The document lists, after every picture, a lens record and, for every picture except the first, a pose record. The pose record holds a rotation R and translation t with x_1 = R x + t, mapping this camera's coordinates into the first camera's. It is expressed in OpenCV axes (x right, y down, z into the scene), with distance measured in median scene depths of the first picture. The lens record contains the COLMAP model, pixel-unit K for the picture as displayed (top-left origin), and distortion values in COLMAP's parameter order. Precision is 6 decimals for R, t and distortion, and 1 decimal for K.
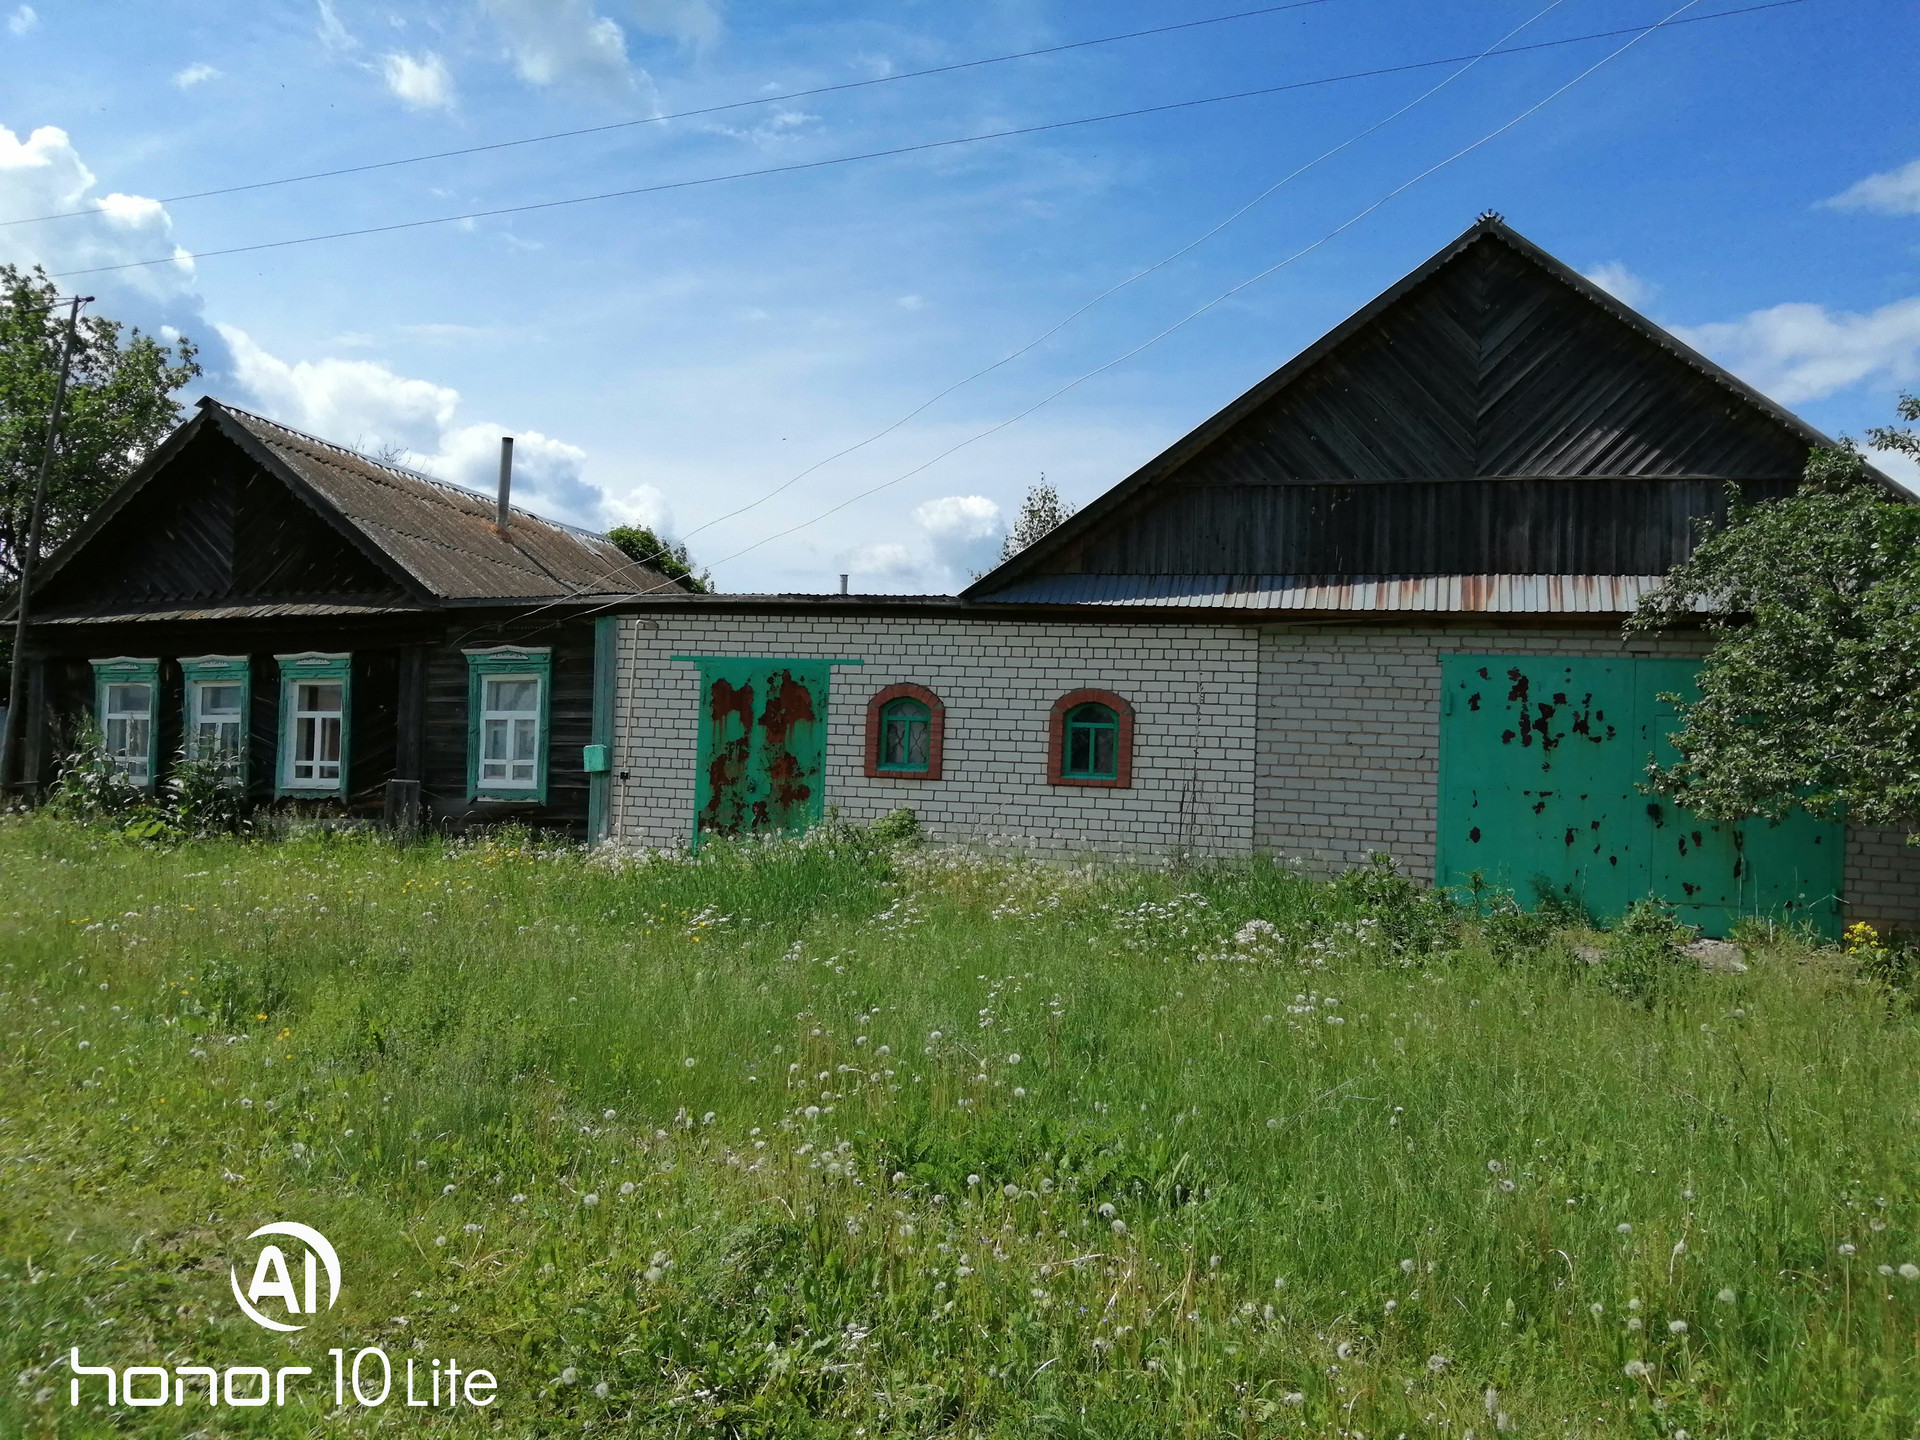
lens RADIAL K [[1574.9, 0, 1021.3], [0, 1574.9, 765.8], [0, 0, 1]] dist [0.089361, -0.150980]
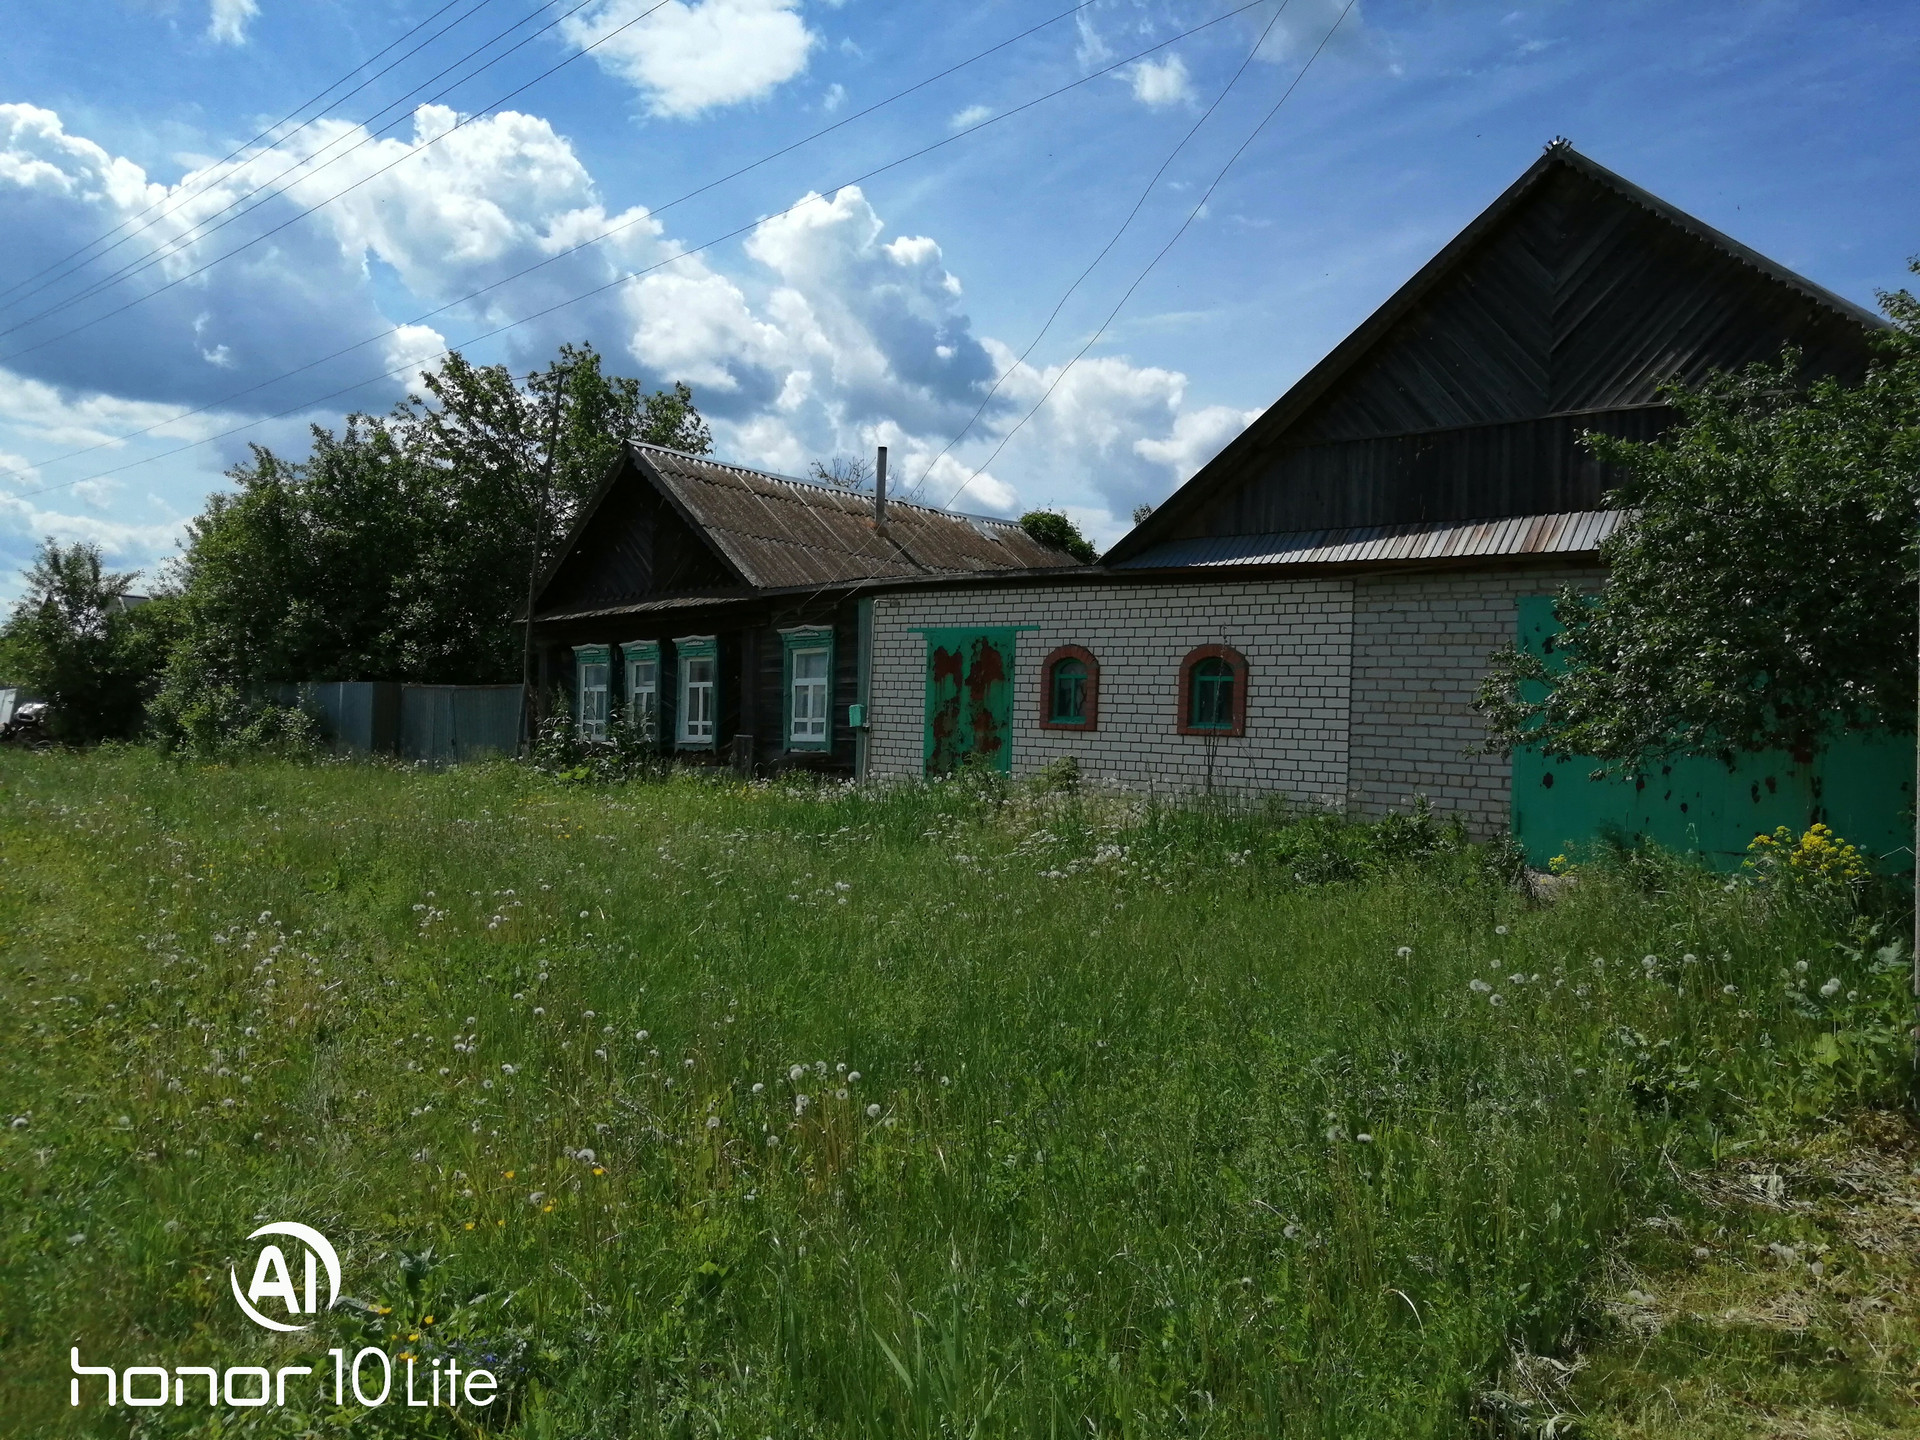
lens RADIAL K [[1574.9, 0, 1021.3], [0, 1574.9, 765.8], [0, 0, 1]] dist [0.089361, -0.150980]
pose [[0.896386, 0.000310, -0.443275, 0.388069], [0.010496, 0.999705, 0.021924, 0.008522], [0.443151, -0.024305, 0.896117, -0.022263]]
